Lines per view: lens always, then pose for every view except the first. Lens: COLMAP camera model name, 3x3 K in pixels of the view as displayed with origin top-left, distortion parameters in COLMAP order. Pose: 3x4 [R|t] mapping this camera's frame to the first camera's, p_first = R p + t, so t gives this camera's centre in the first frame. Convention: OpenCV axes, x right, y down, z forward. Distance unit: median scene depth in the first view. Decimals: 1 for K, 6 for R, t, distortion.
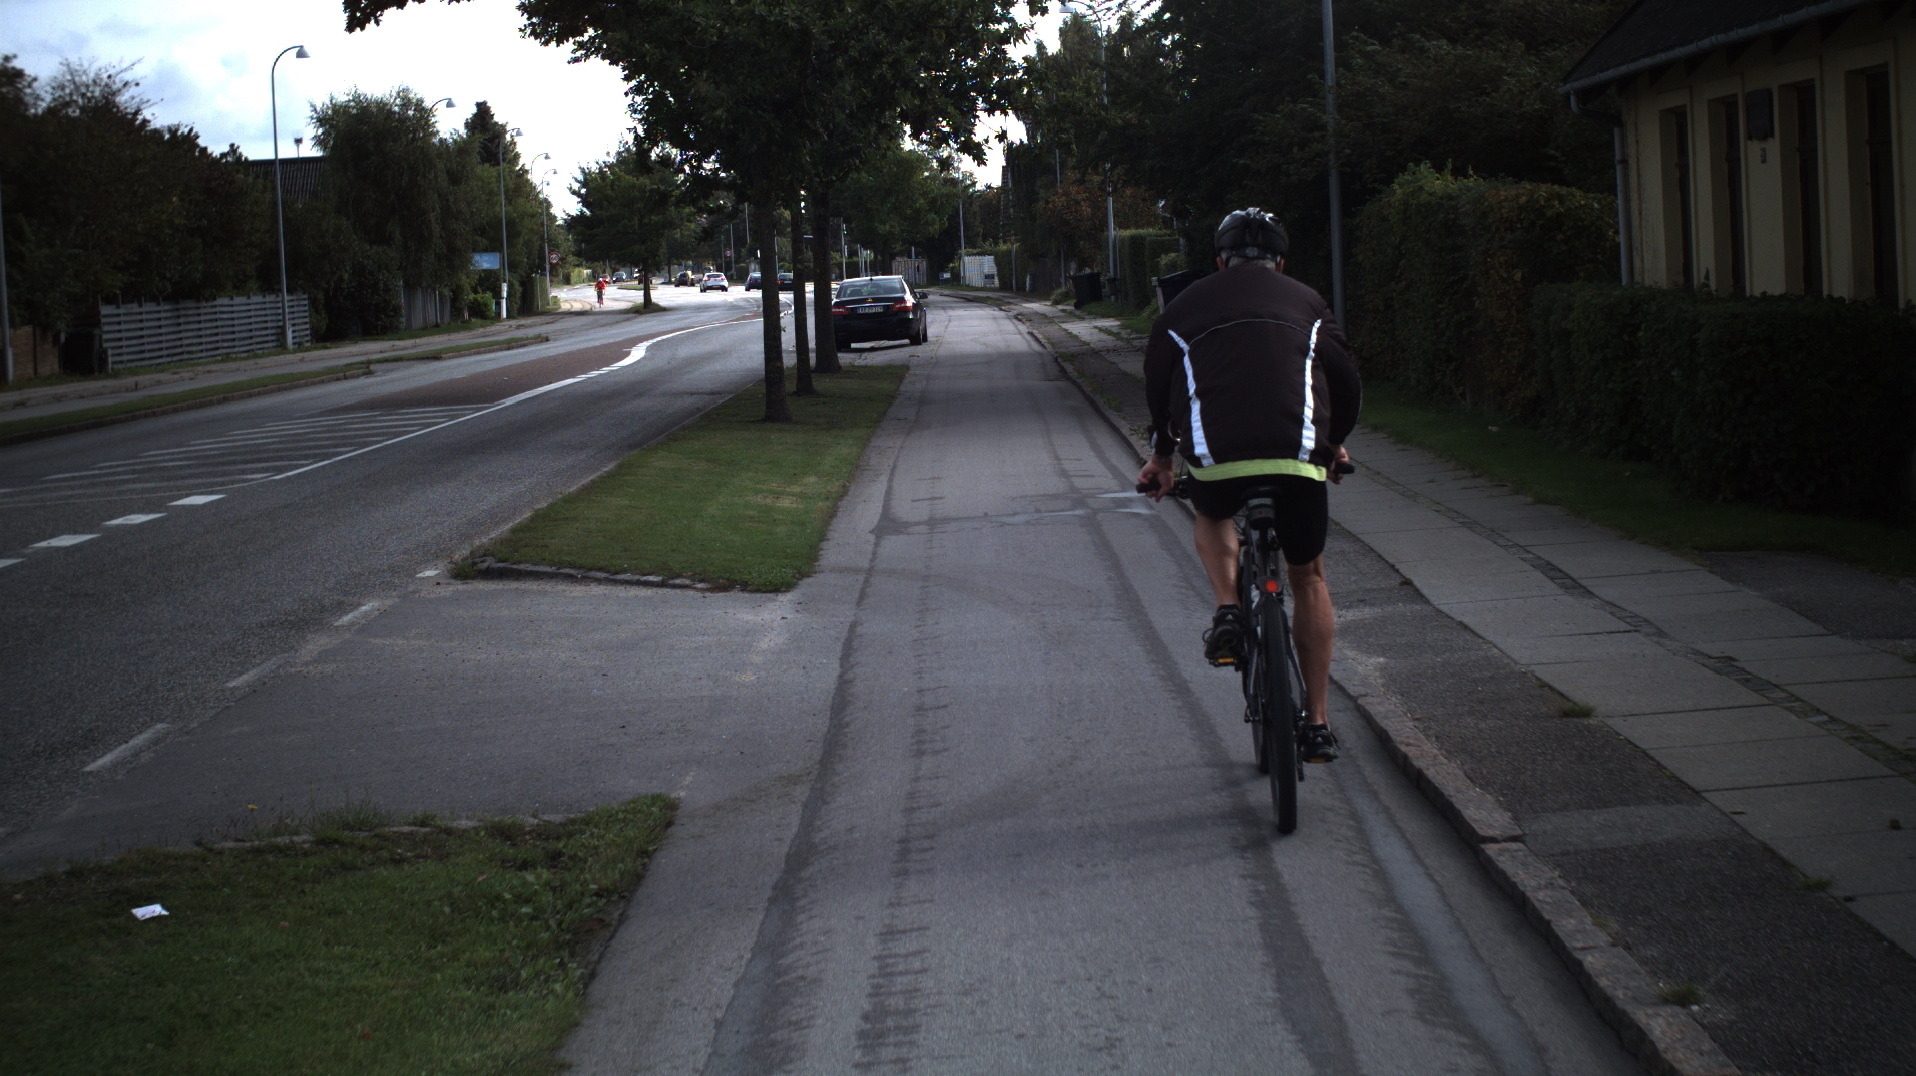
lens RADIAL K [[3294.6, 0, 958.0], [0, 3294.6, 538.0], [0, 0, 1]] dist [-0.308344, 0.510438]
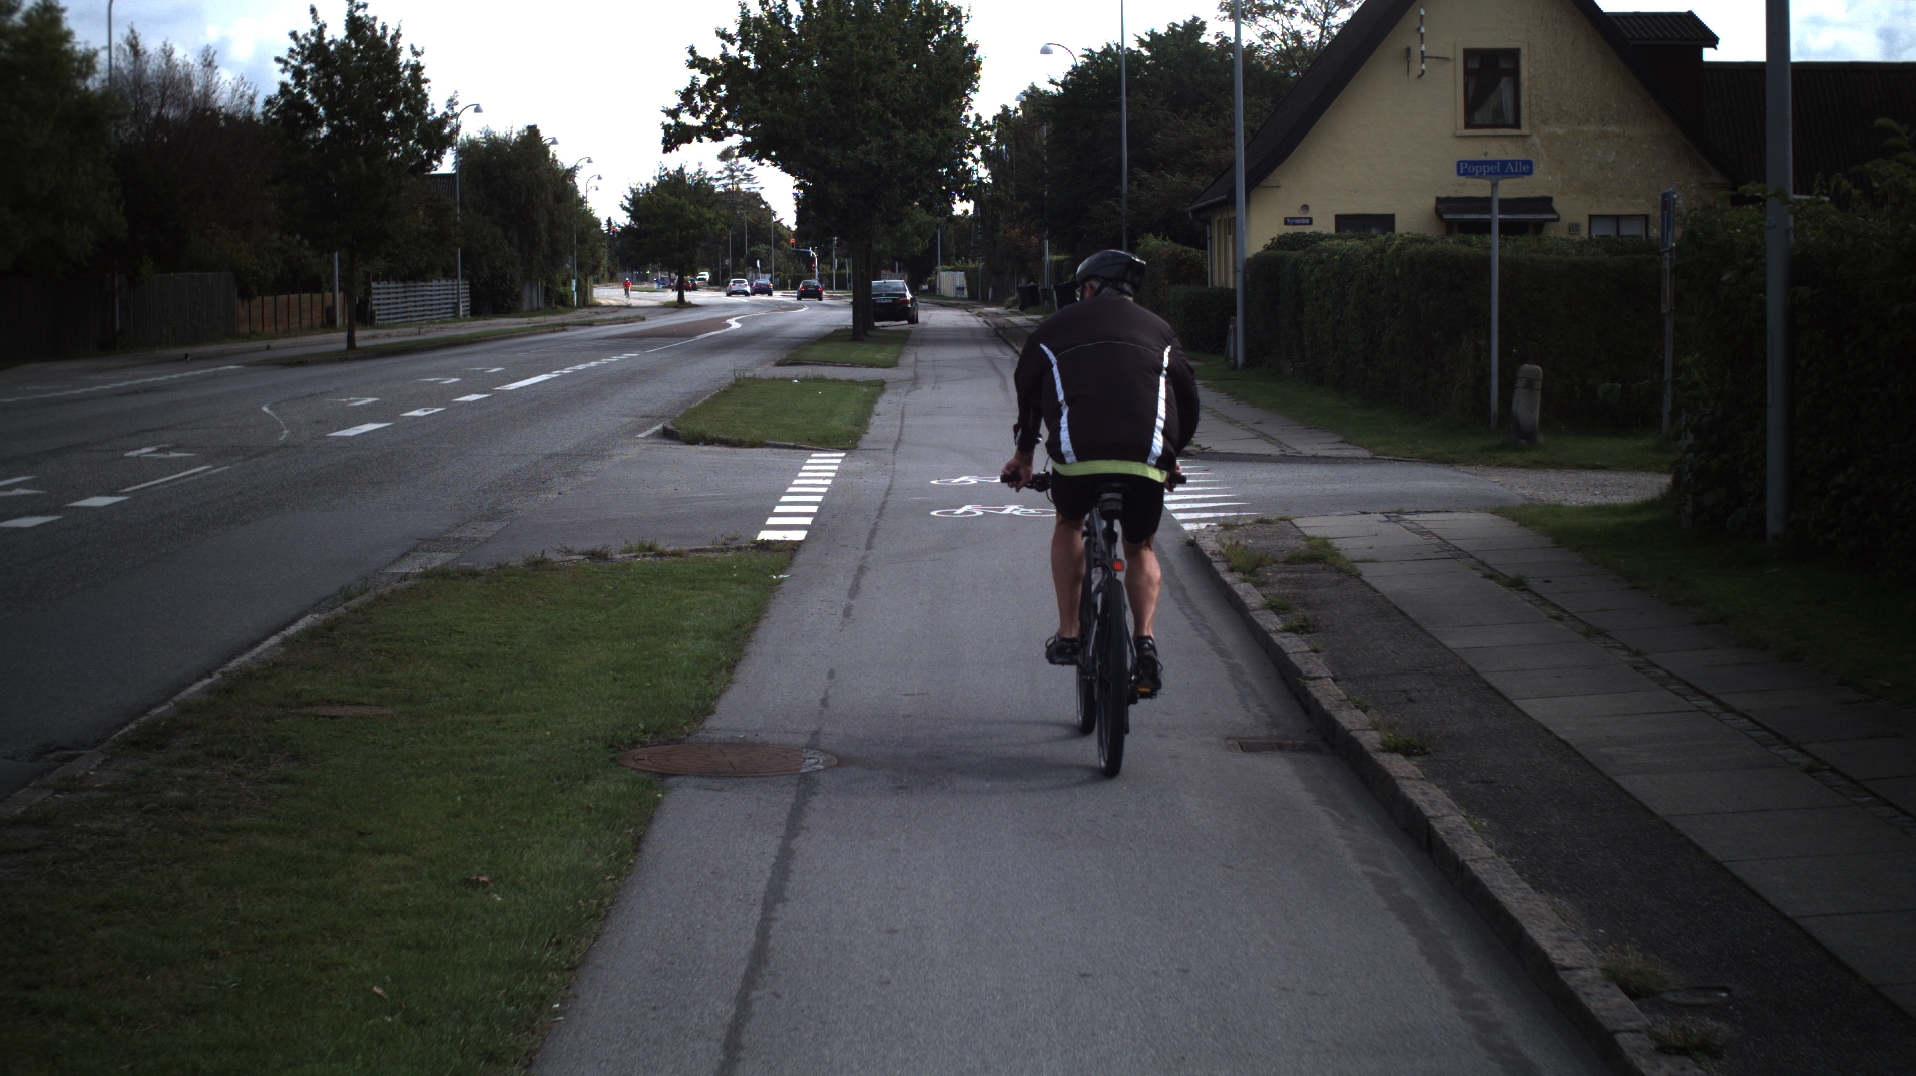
lens RADIAL K [[3294.6, 0, 958.0], [0, 3294.6, 538.0], [0, 0, 1]] dist [-0.308344, 0.510438]
pose [[0.999346, 0.034423, 0.011091, -0.002998], [-0.034364, 0.999395, -0.005399, 0.036188], [-0.011270, 0.005015, 0.999924, -0.407824]]
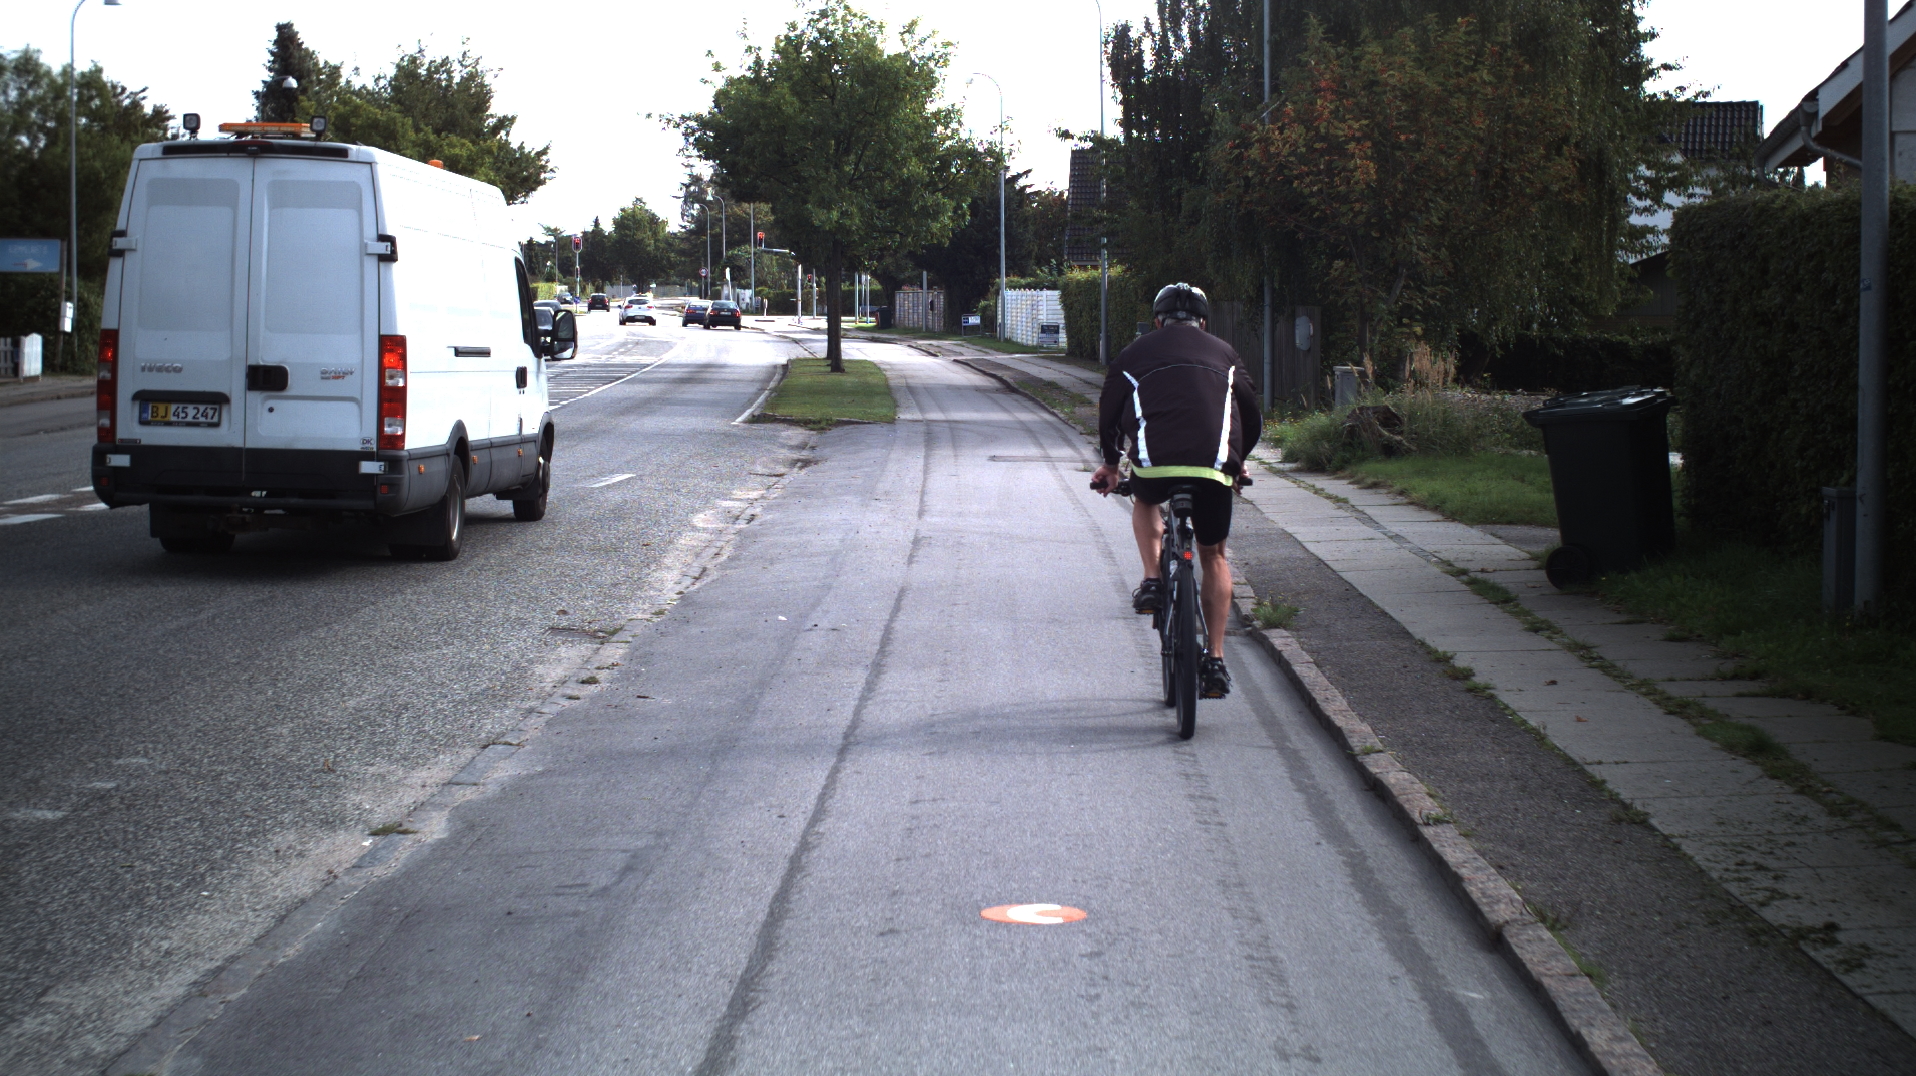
lens RADIAL K [[3294.6, 0, 958.0], [0, 3294.6, 538.0], [0, 0, 1]] dist [-0.308344, 0.510438]
pose [[0.998867, 0.046520, -0.010026, 0.002886], [-0.046618, 0.998865, -0.009751, -0.069631], [0.009561, 0.010207, 0.999902, 0.817511]]
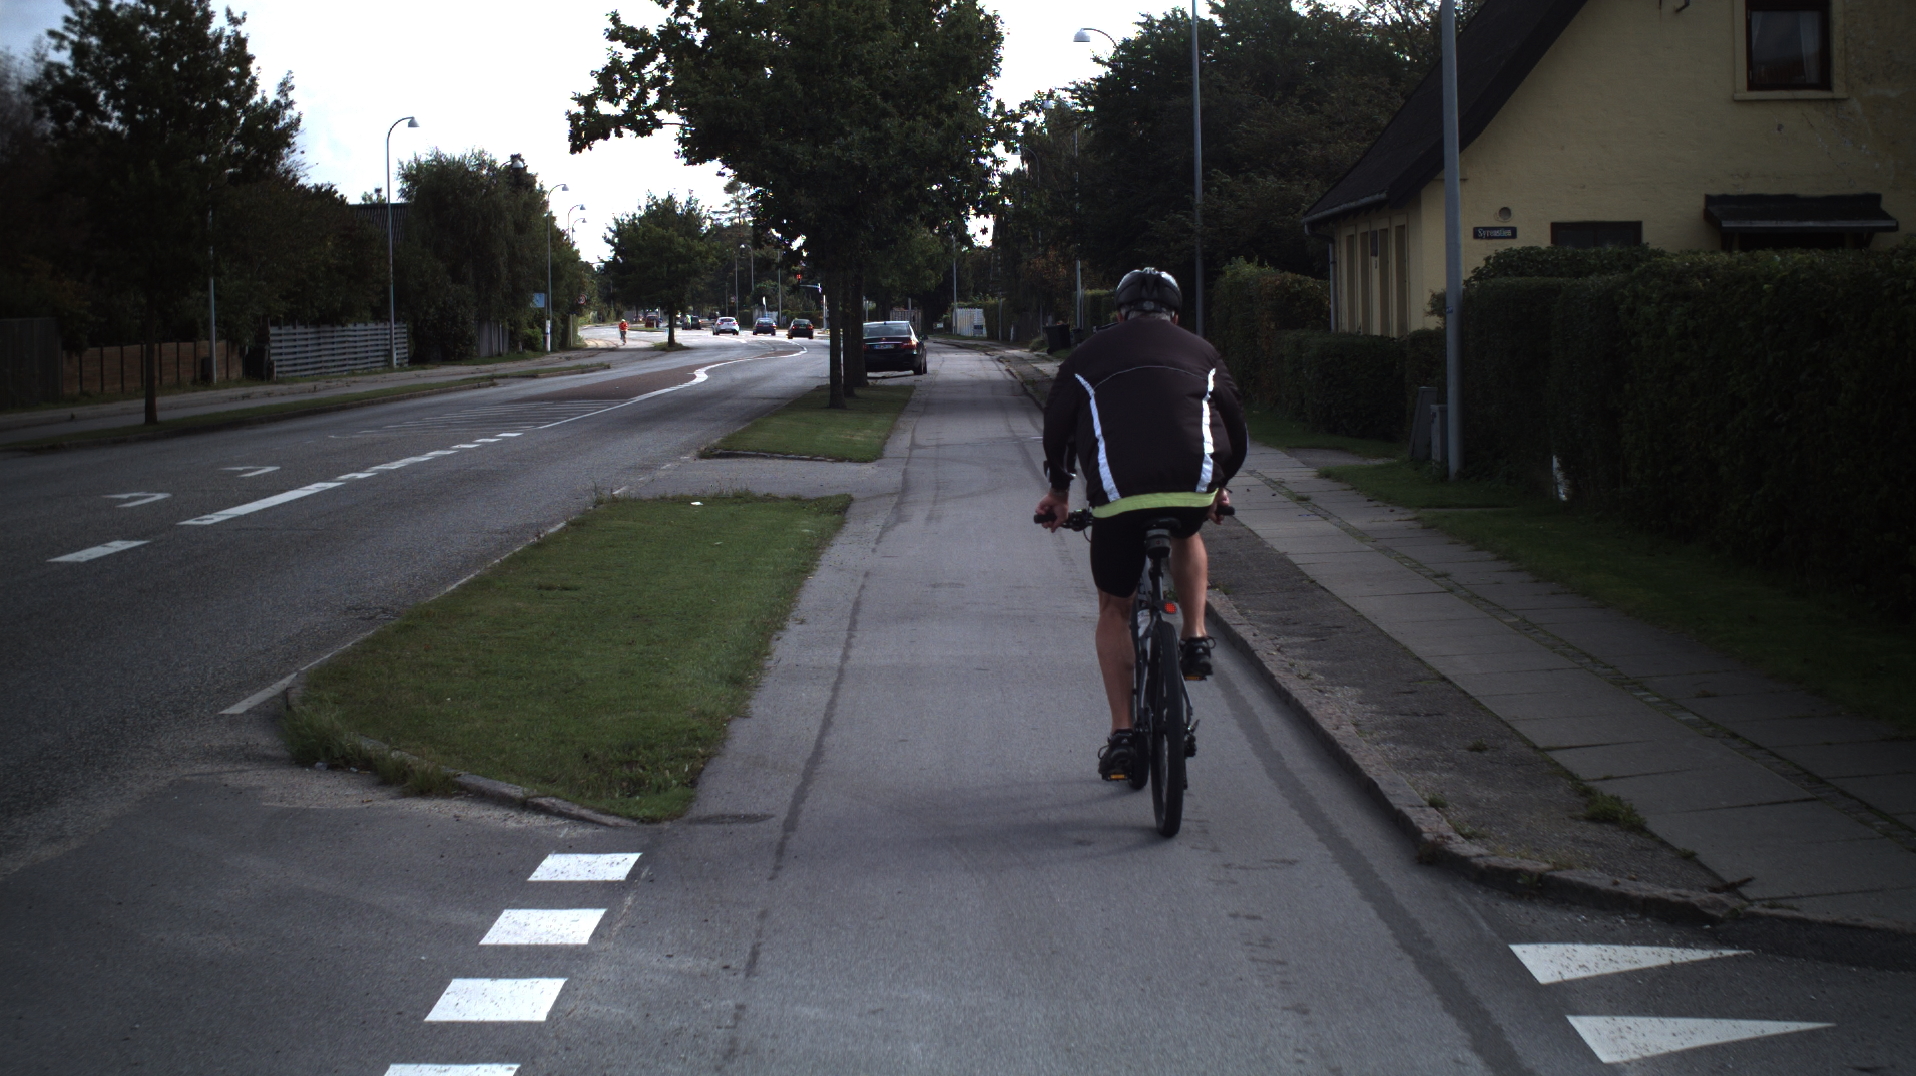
lens RADIAL K [[3294.6, 0, 958.0], [0, 3294.6, 538.0], [0, 0, 1]] dist [-0.308344, 0.510438]
pose [[0.999604, 0.027788, 0.004531, -0.000797], [-0.027712, 0.999488, -0.016004, 0.017807], [-0.004974, 0.015873, 0.999862, -0.204138]]
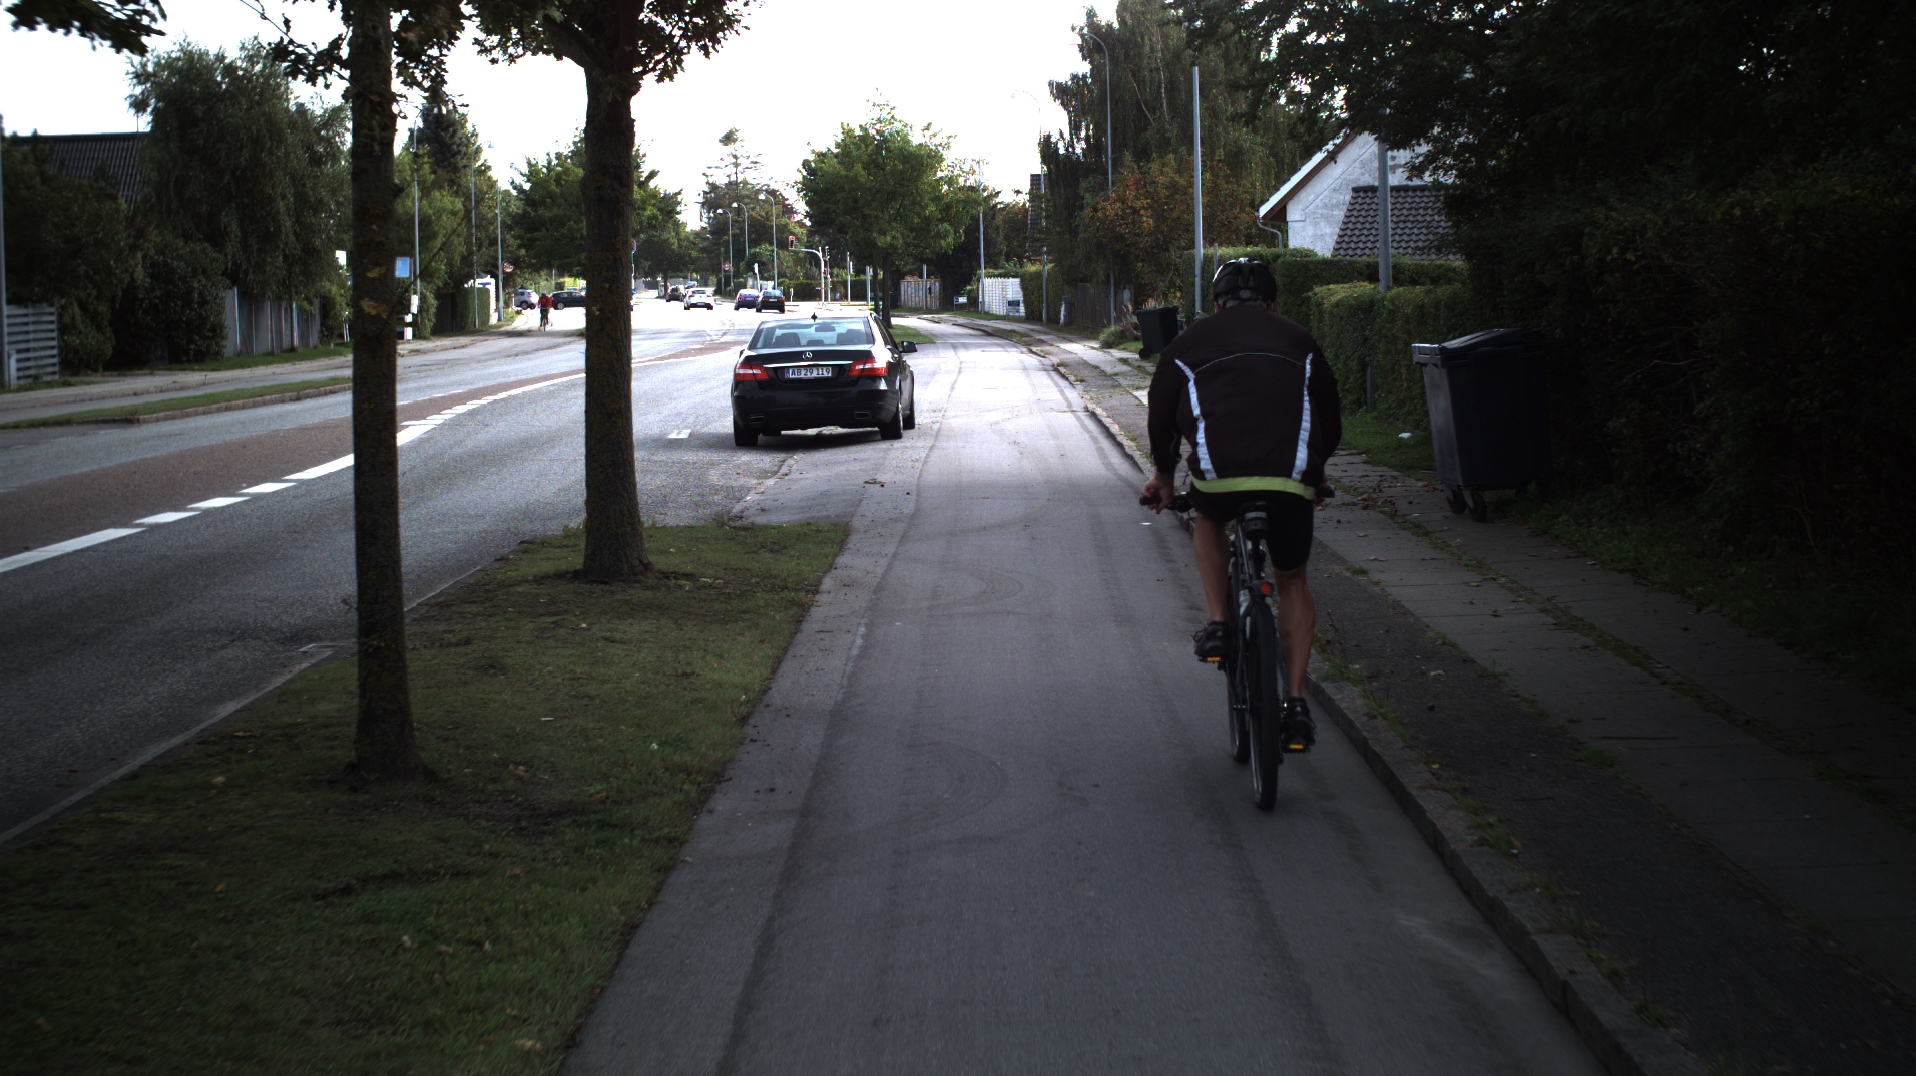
lens RADIAL K [[3294.6, 0, 958.0], [0, 3294.6, 538.0], [0, 0, 1]] dist [-0.308344, 0.510438]
pose [[0.999584, 0.028591, -0.003779, 0.000711], [-0.028614, 0.999572, -0.006143, -0.026551], [0.003601, 0.006249, 0.999974, 0.306035]]
